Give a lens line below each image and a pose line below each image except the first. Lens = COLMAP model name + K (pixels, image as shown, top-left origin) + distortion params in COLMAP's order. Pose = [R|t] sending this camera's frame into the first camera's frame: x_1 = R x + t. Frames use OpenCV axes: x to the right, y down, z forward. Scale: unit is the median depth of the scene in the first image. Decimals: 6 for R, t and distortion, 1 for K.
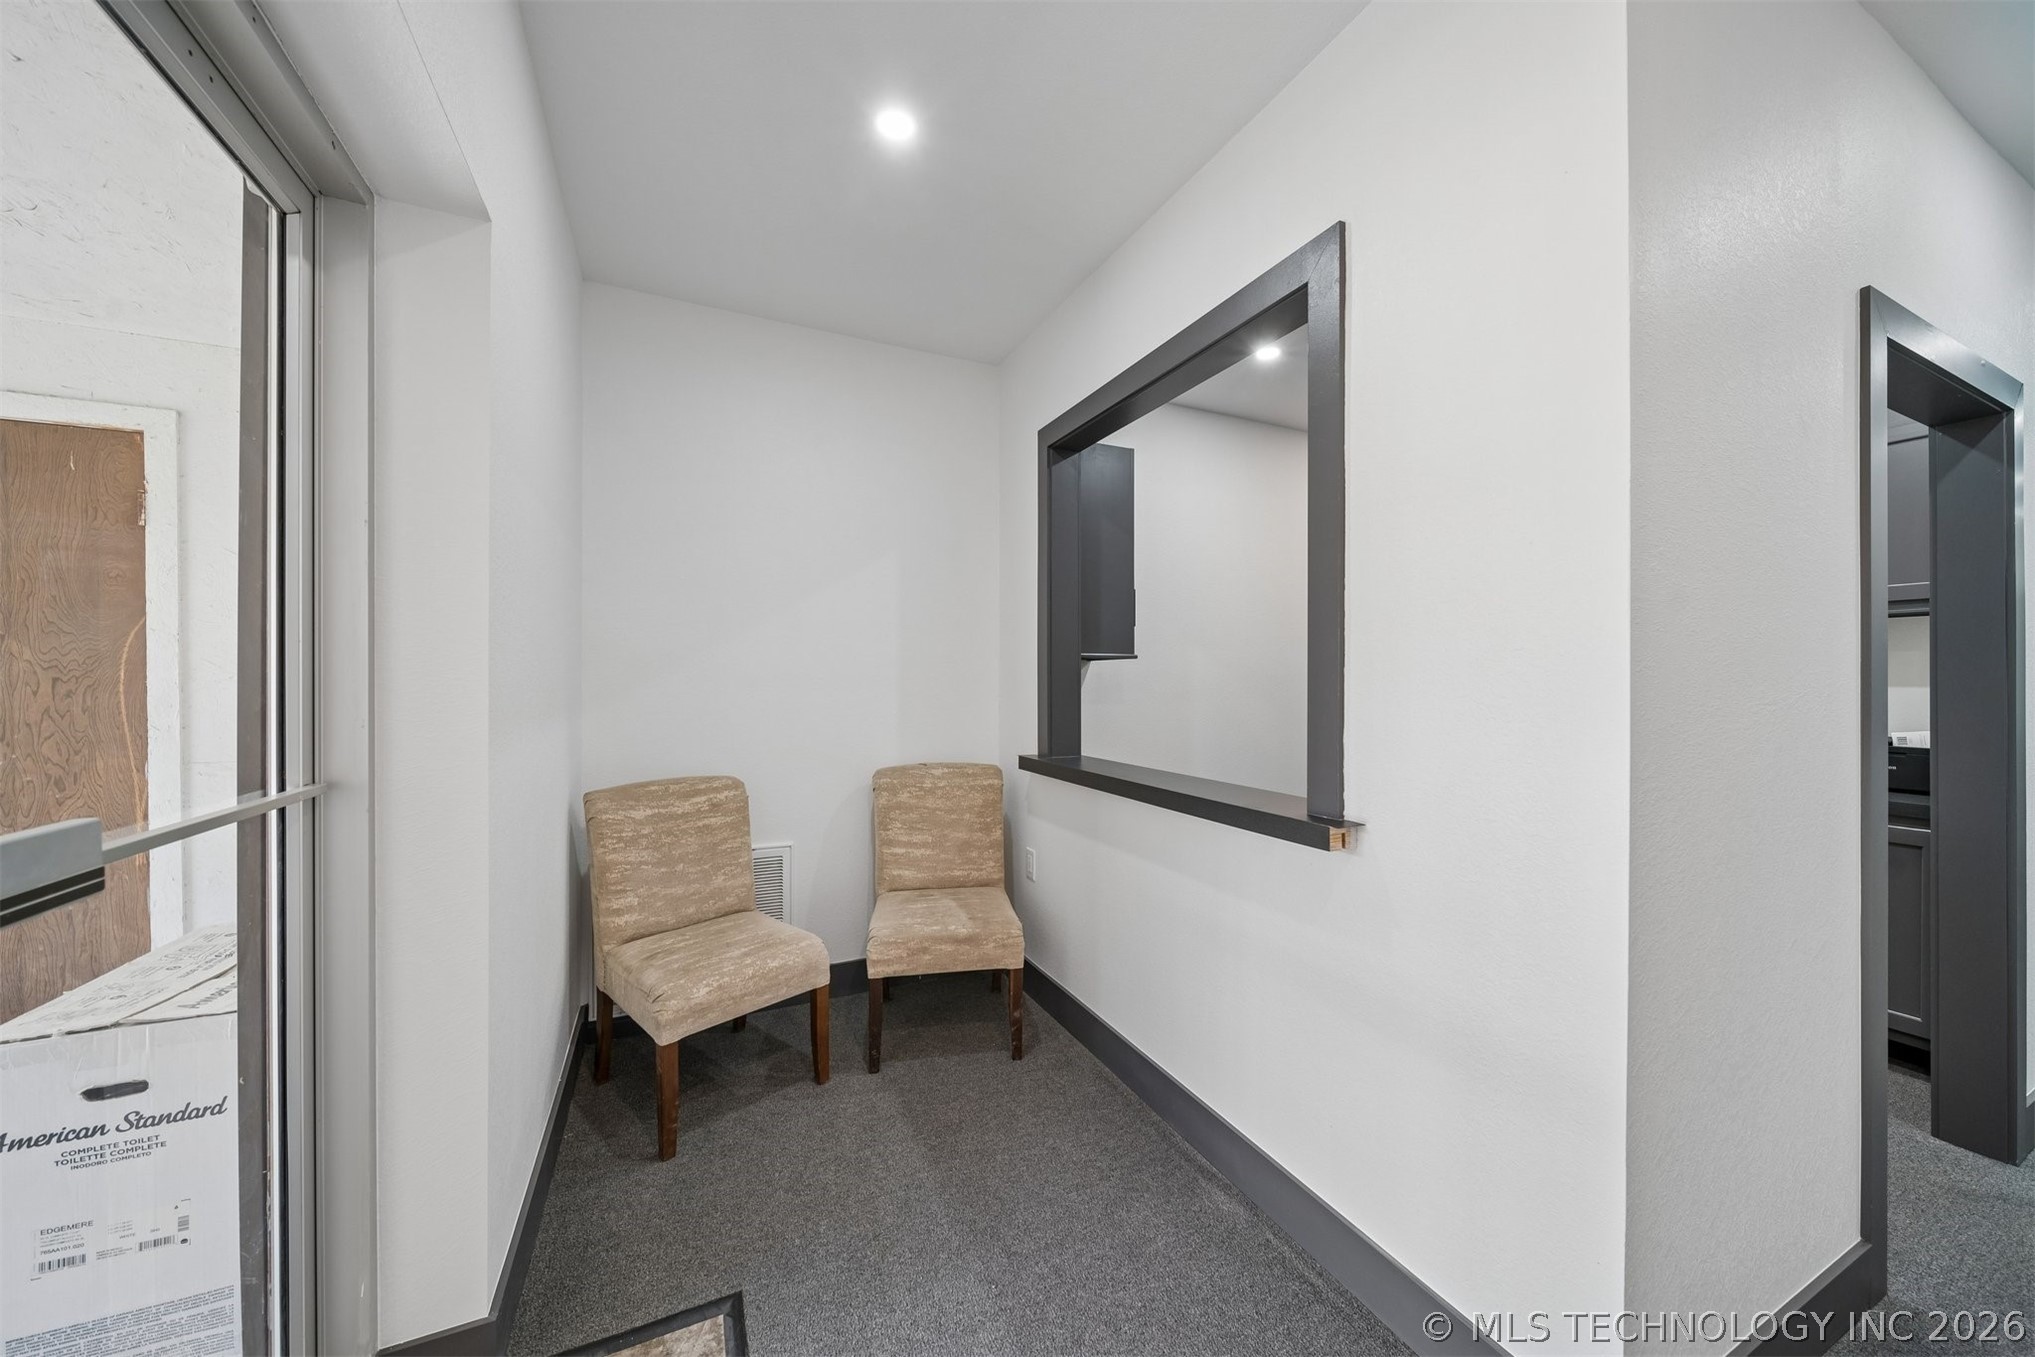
lens RADIAL K [[718.9, 0, 1020.5], [0, 718.9, 683.7], [0, 0, 1]] dist [0.000146, -0.000598]
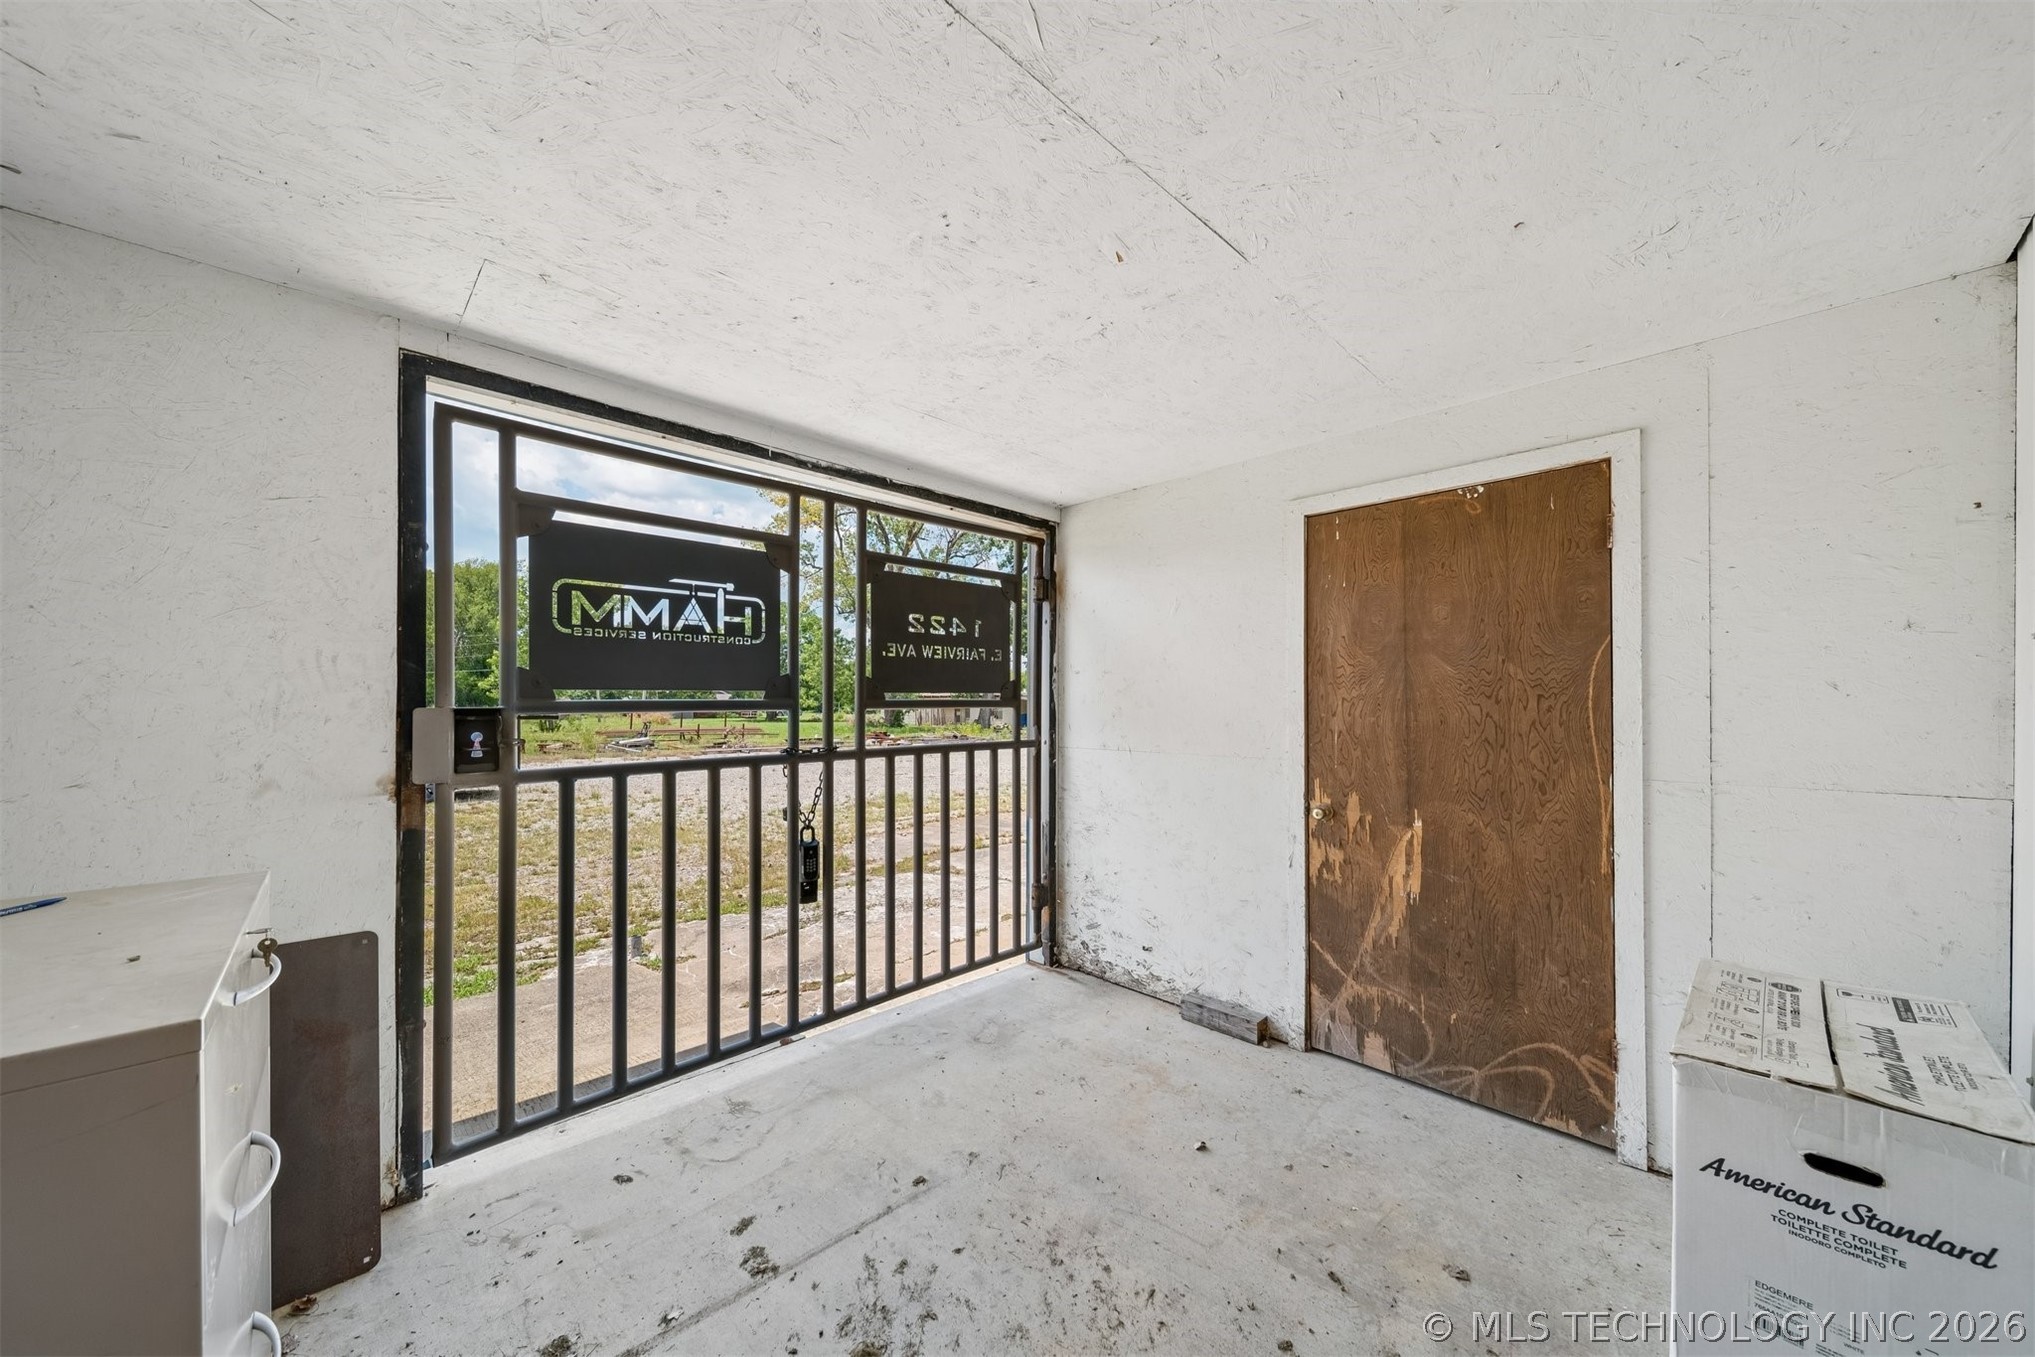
lens RADIAL K [[716.9, 0, 1020.7], [0, 716.9, 688.7], [0, 0, 1]] dist [-0.000690, -0.000730]
pose [[0.319436, -0.020154, -0.947393, -0.639387], [-0.000315, 0.999771, -0.021374, 0.008583], [0.947608, 0.007126, 0.319357, -0.177332]]
